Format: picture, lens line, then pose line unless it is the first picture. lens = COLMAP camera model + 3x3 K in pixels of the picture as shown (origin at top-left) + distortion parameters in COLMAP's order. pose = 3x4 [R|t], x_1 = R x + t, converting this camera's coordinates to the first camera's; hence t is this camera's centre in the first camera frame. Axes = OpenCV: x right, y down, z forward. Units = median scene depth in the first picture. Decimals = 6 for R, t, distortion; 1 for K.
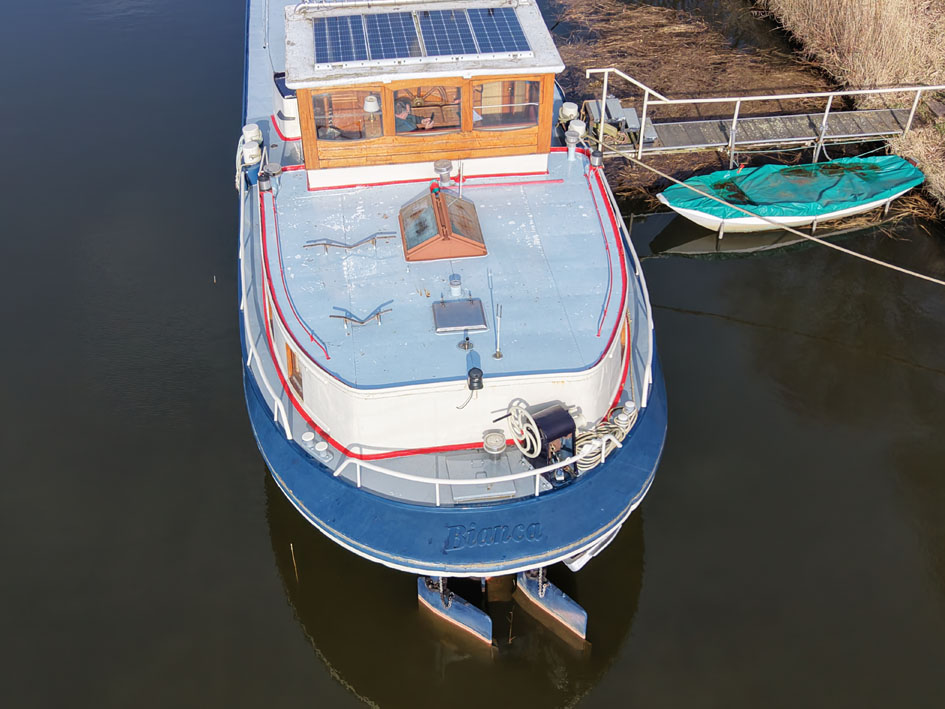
lens RADIAL K [[1114.1, 0, 472.5], [0, 1114.1, 354.5], [0, 0, 1]] dist [0.210279, -0.744550]
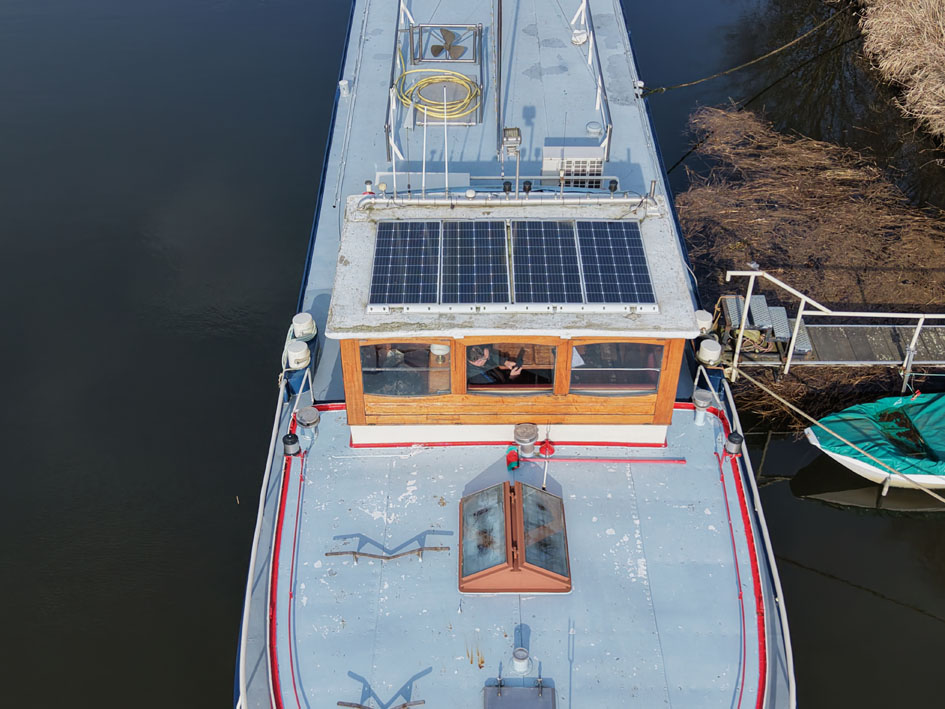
lens RADIAL K [[1114.1, 0, 472.5], [0, 1114.1, 354.5], [0, 0, 1]] dist [0.210279, -0.744550]
pose [[0.991564, 0.087009, -0.096071, 0.005654], [-0.086867, 0.996204, 0.005668, -0.214792], [0.096200, 0.002725, 0.995358, 0.234102]]
